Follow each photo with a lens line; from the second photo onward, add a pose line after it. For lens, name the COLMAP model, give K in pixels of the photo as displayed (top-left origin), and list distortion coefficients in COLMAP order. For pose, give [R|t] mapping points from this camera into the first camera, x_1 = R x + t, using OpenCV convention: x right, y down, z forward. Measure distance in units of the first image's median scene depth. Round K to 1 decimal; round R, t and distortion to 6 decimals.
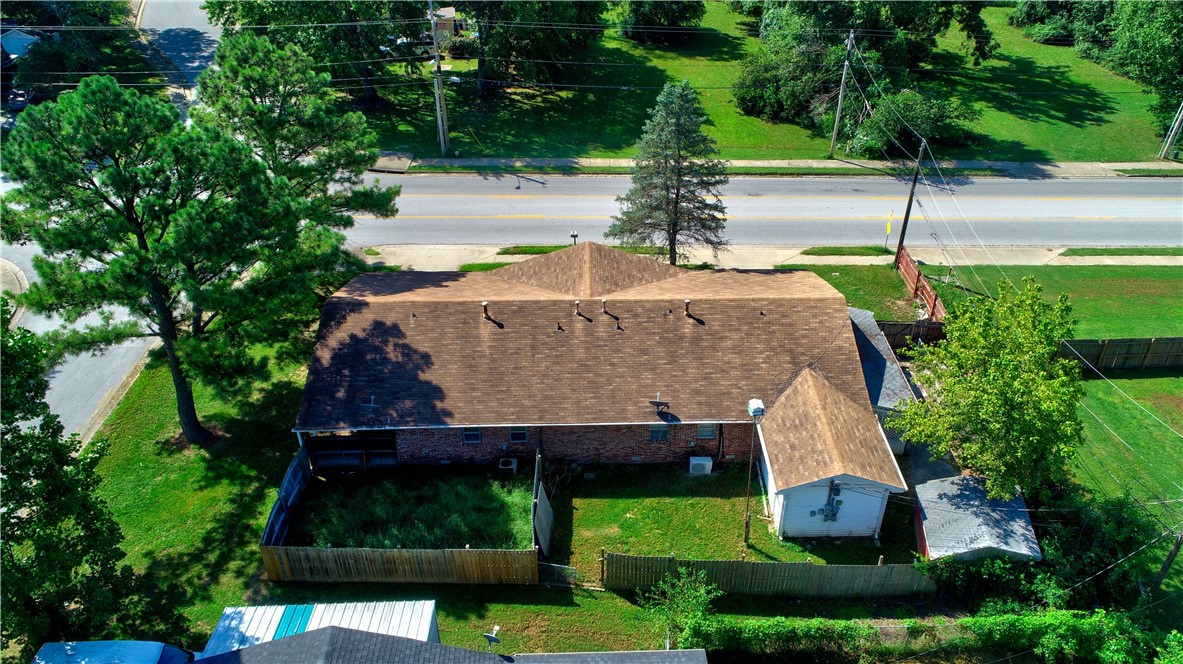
lens RADIAL K [[842.5, 0, 629.5], [0, 842.5, 330.6], [0, 0, 1]] dist [-0.000024, 0.003786]
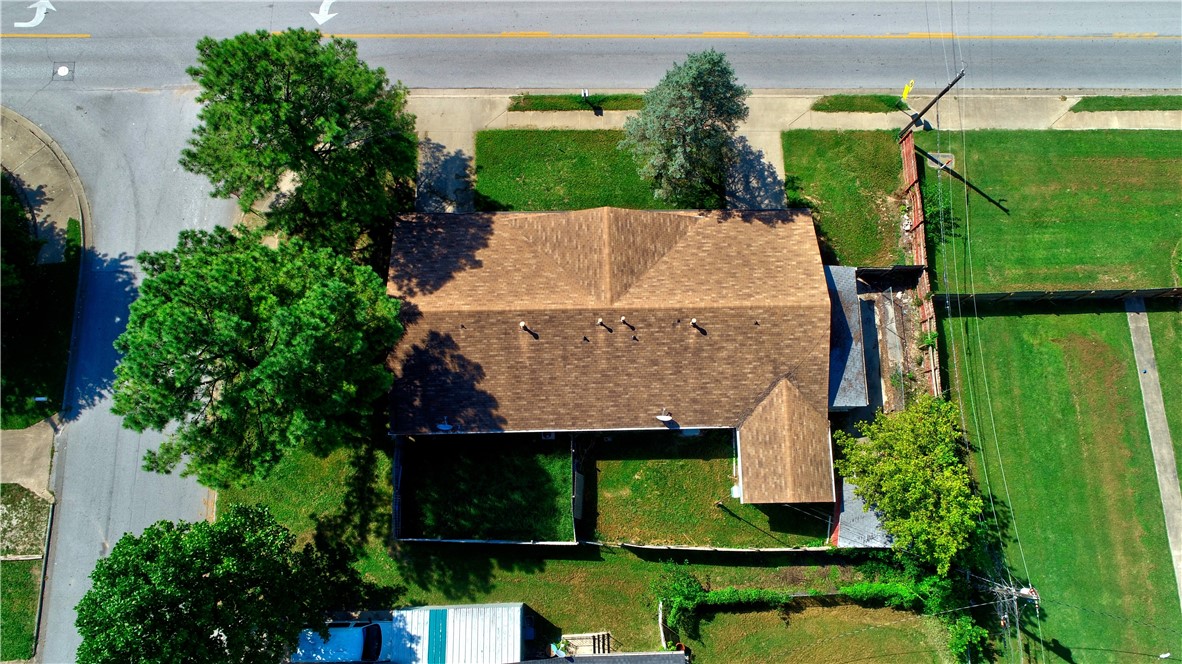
lens RADIAL K [[778.9, 0, 591.0], [0, 778.9, 332.0], [0, 0, 1]] dist [0.002399, 0.000836]
pose [[0.999758, 0.021857, 0.002497, -0.080020], [-0.017338, 0.713010, 0.700940, -0.810445], [0.013540, -0.700813, 0.713216, 0.222970]]
